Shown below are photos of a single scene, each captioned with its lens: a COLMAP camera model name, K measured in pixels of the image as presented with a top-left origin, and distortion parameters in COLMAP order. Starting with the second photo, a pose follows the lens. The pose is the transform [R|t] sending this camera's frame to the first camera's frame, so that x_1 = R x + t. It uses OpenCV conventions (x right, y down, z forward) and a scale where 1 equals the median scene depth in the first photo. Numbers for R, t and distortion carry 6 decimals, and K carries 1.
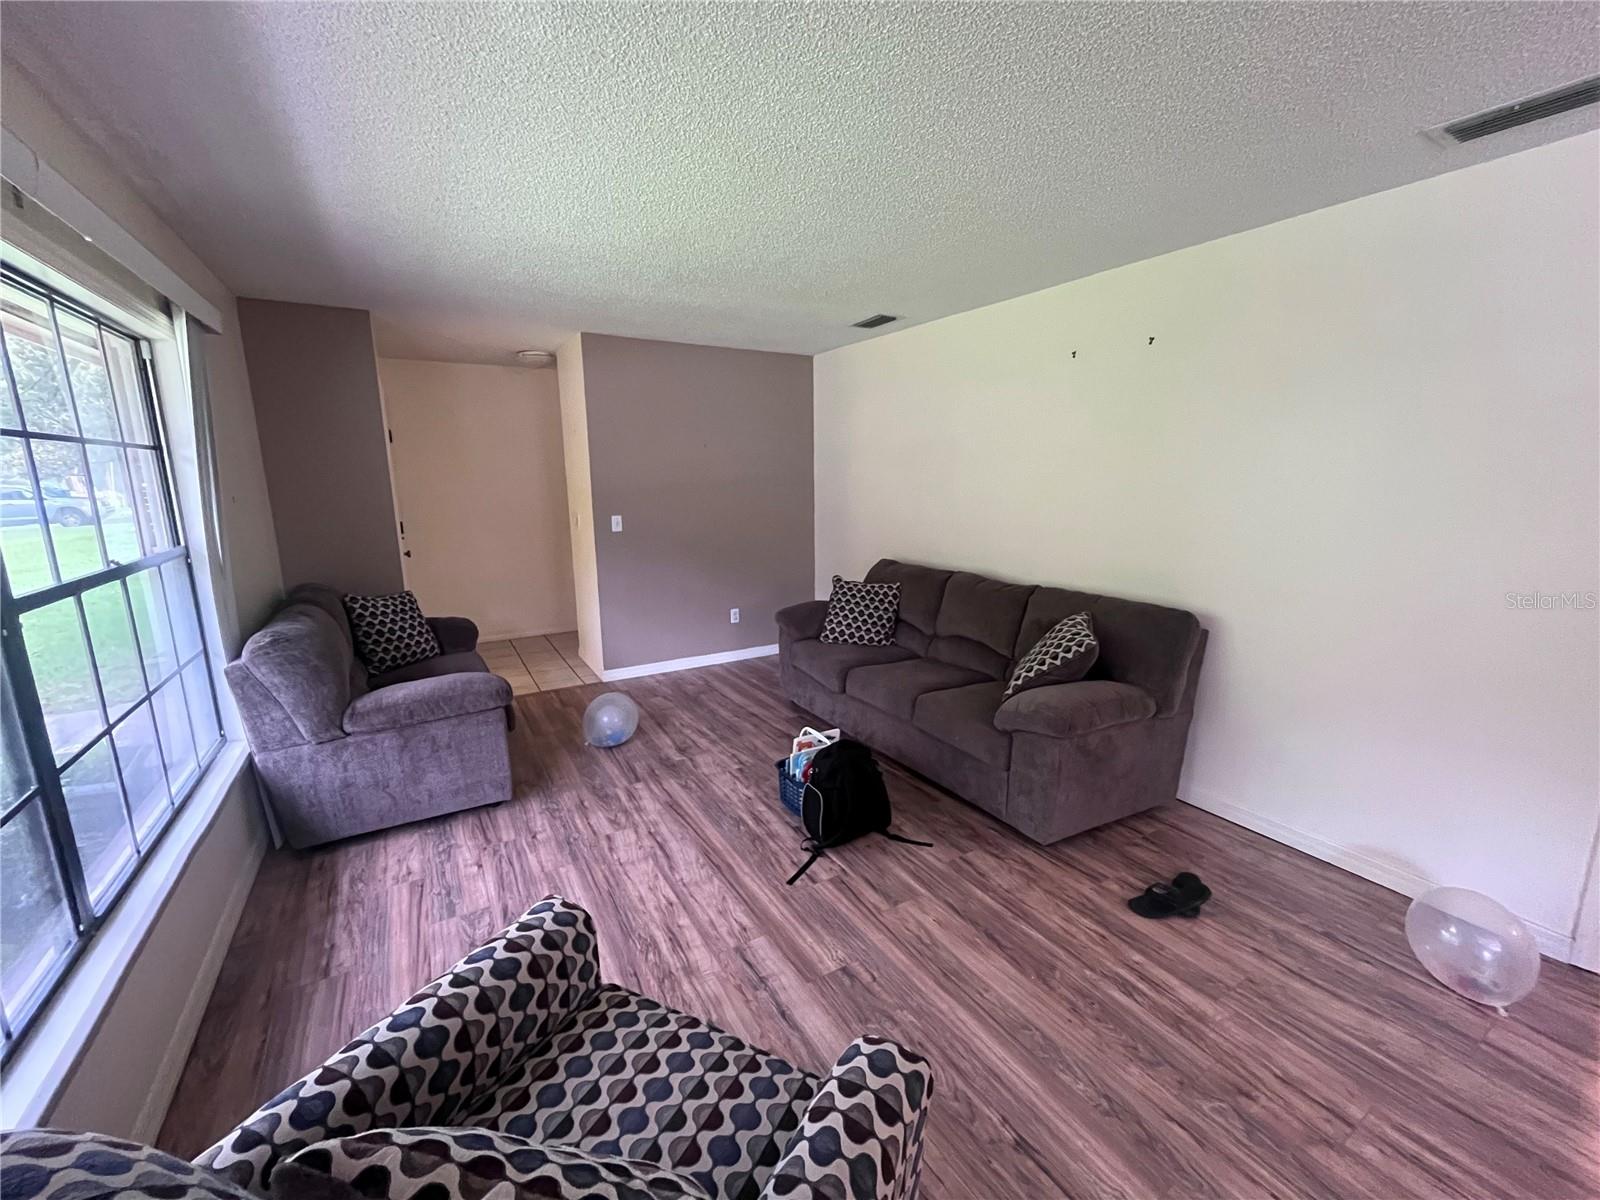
lens RADIAL K [[649.0, 0, 798.2], [0, 649.0, 595.8], [0, 0, 1]] dist [-0.005544, 0.000386]
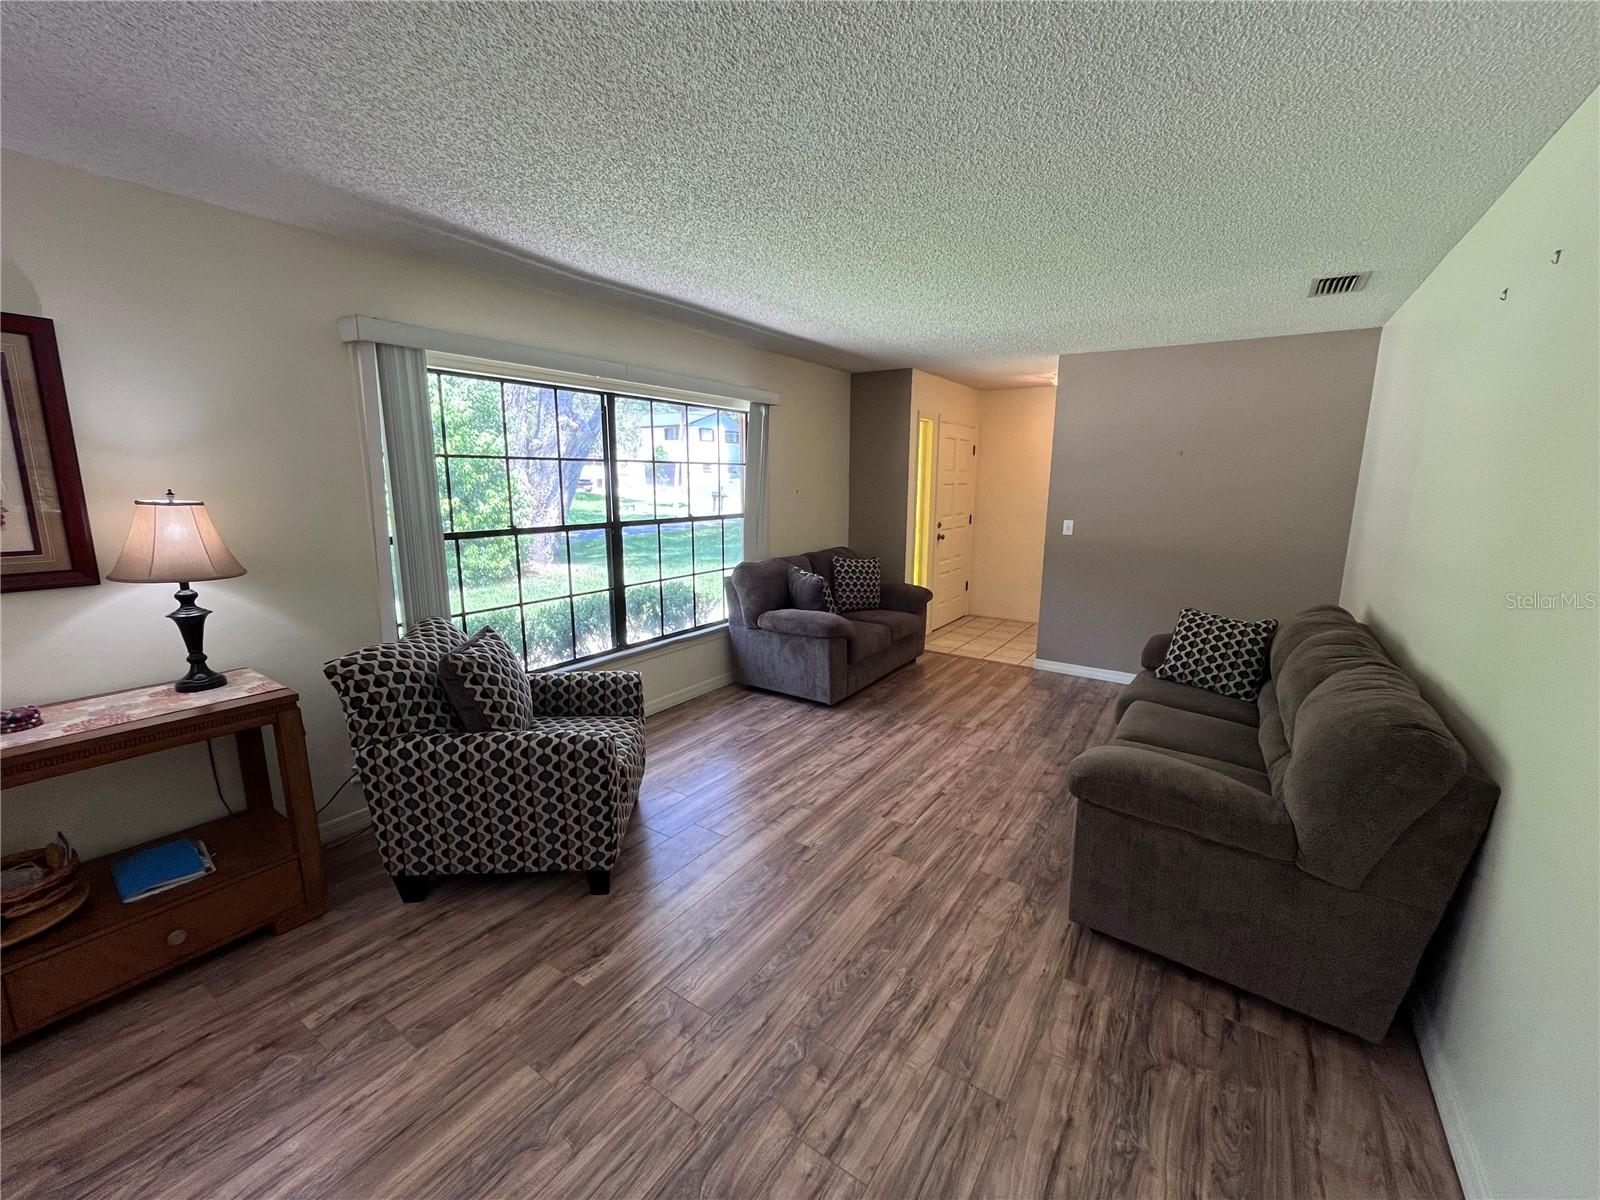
lens RADIAL K [[649.9, 0, 799.8], [0, 649.9, 597.8], [0, 0, 1]] dist [-0.002123, -0.000444]
pose [[0.423544, 0.175940, -0.888625, 0.907251], [-0.179205, 0.977845, 0.108191, -0.061873], [0.887973, 0.113422, 0.445690, 0.245396]]
